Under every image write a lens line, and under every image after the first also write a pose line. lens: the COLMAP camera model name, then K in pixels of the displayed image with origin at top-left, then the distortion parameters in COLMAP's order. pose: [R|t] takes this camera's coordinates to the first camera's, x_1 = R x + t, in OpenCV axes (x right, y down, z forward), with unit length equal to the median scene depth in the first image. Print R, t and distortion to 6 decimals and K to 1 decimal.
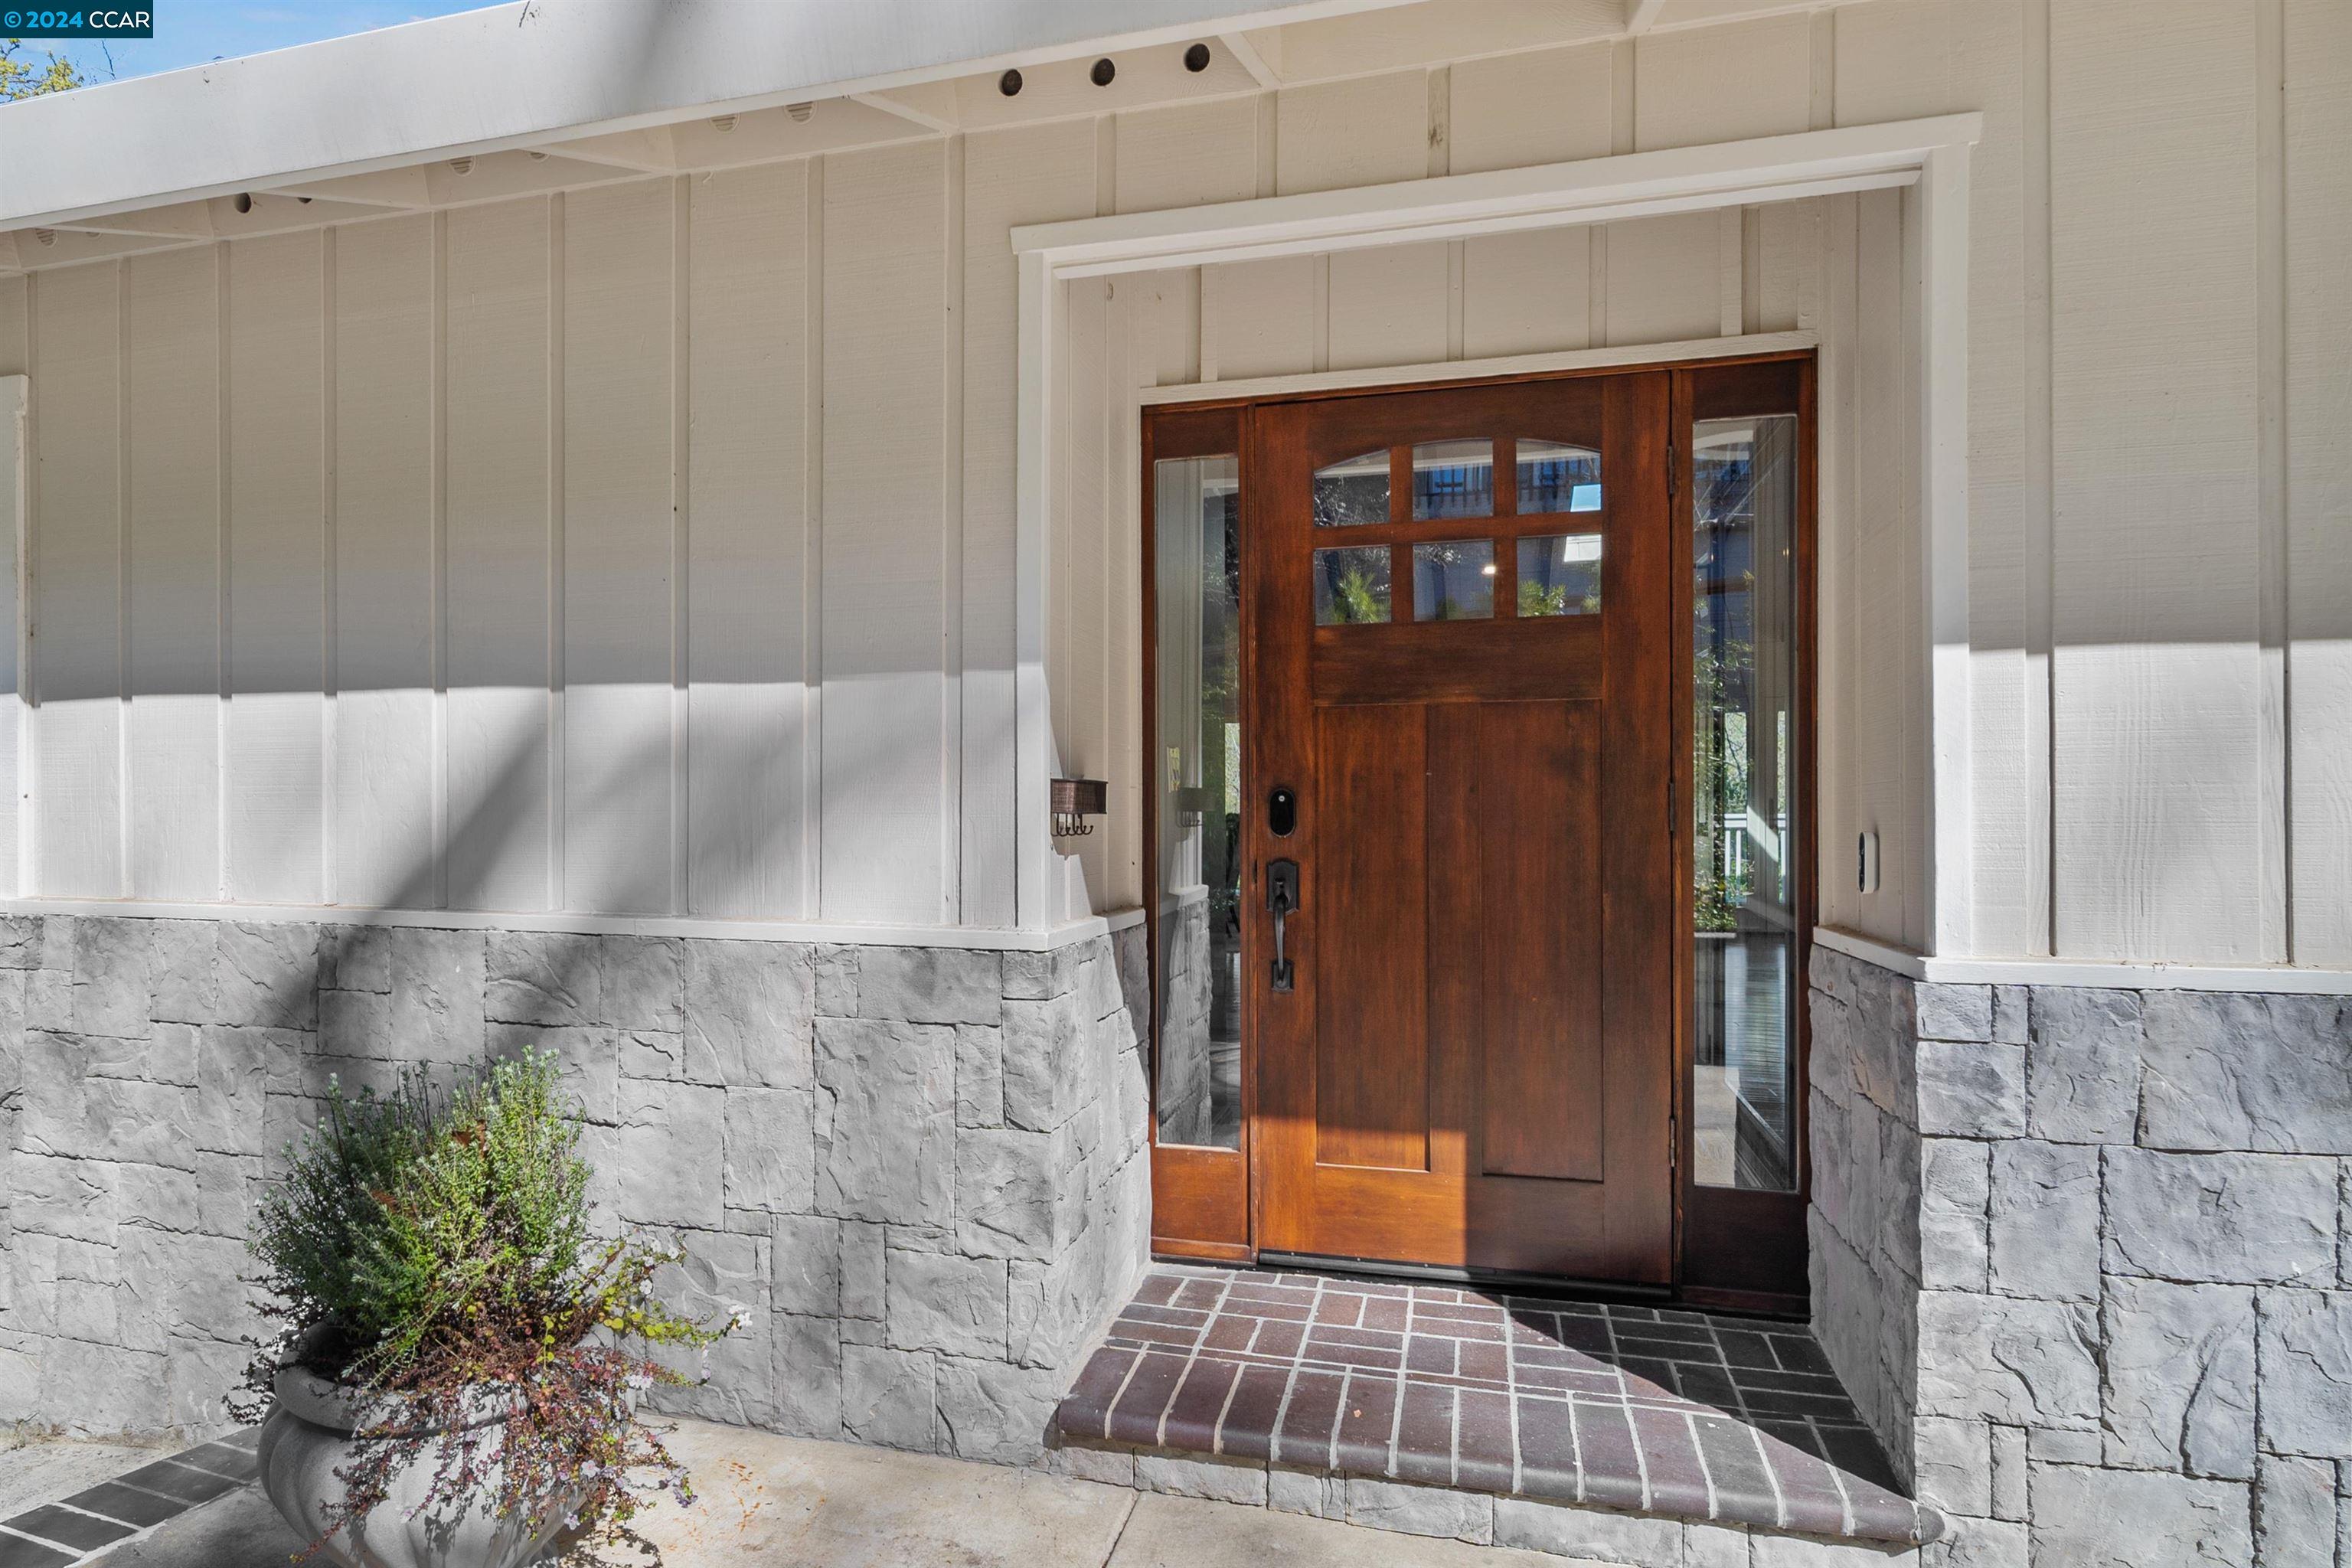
lens RADIAL K [[1429.8, 0, 1177.2], [0, 1429.8, 809.8], [0, 0, 1]] dist [0.007017, -0.001236]
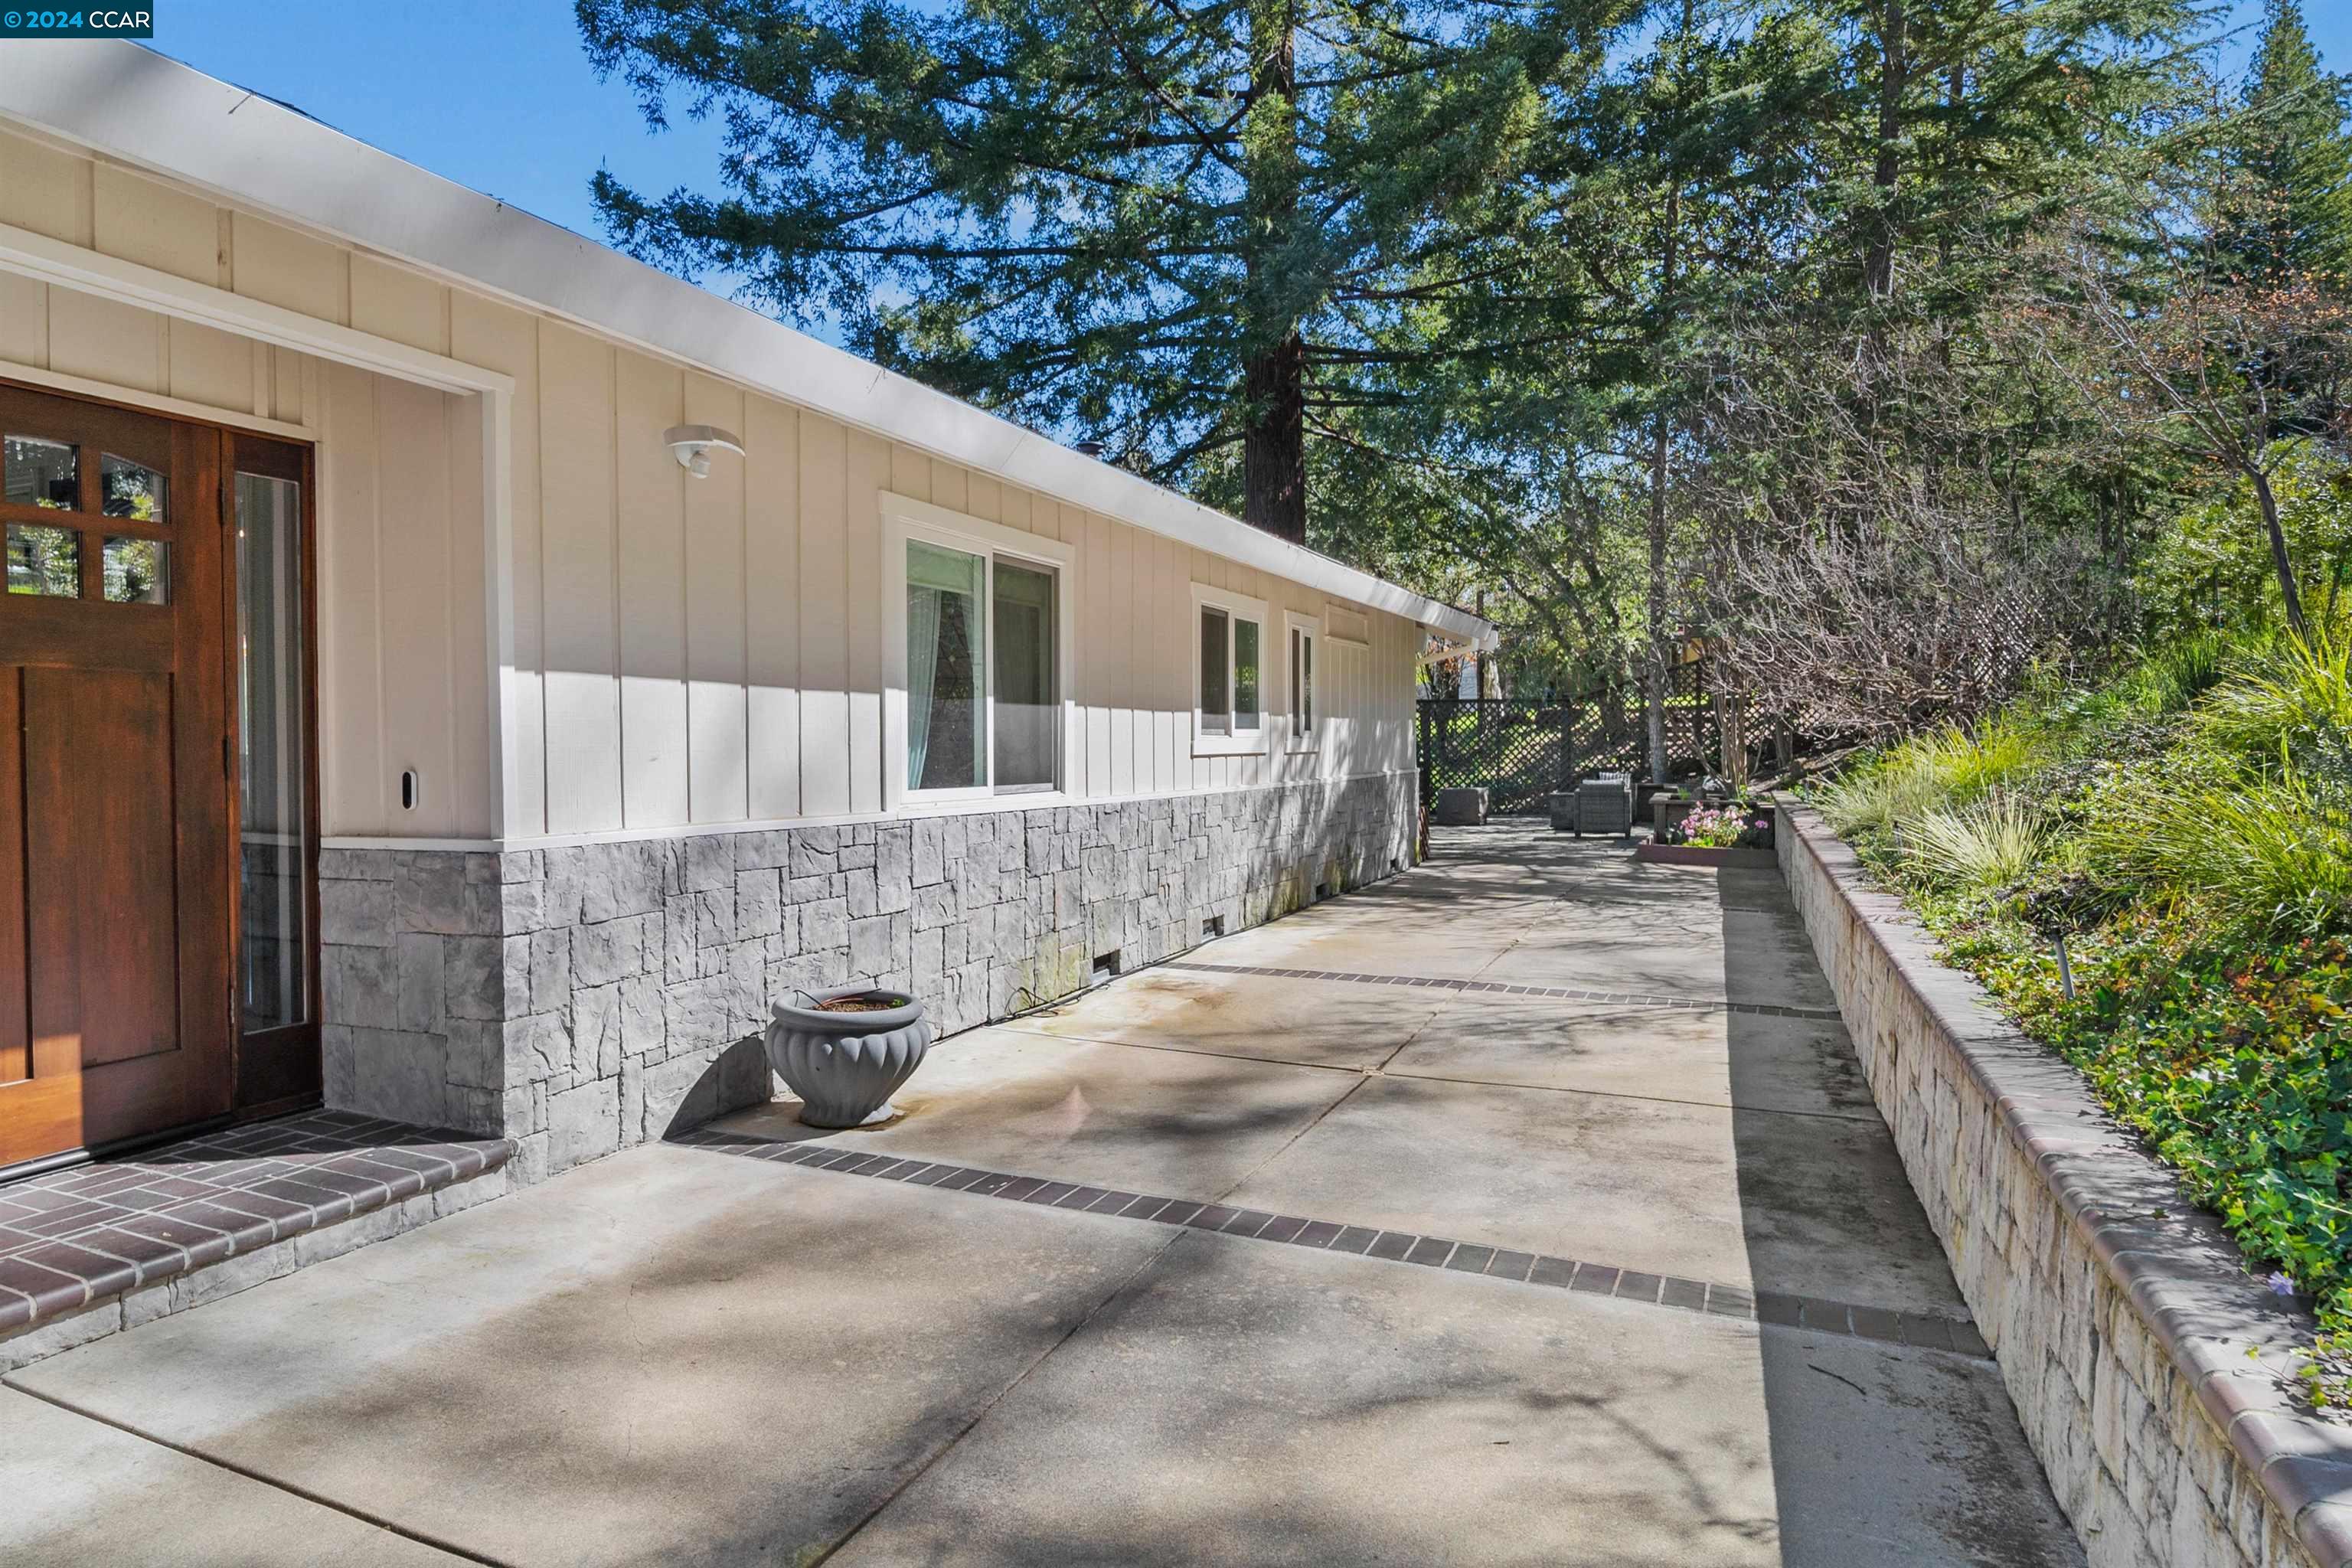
lens RADIAL K [[924.9, 0, 1192.9], [0, 924.9, 749.2], [0, 0, 1]] dist [0.011424, 0.000001]
pose [[0.123266, 0.000494, 0.992374, -0.514407], [0.005005, 0.999987, -0.001120, -0.003857], [-0.992361, 0.005104, 0.123262, -0.009347]]
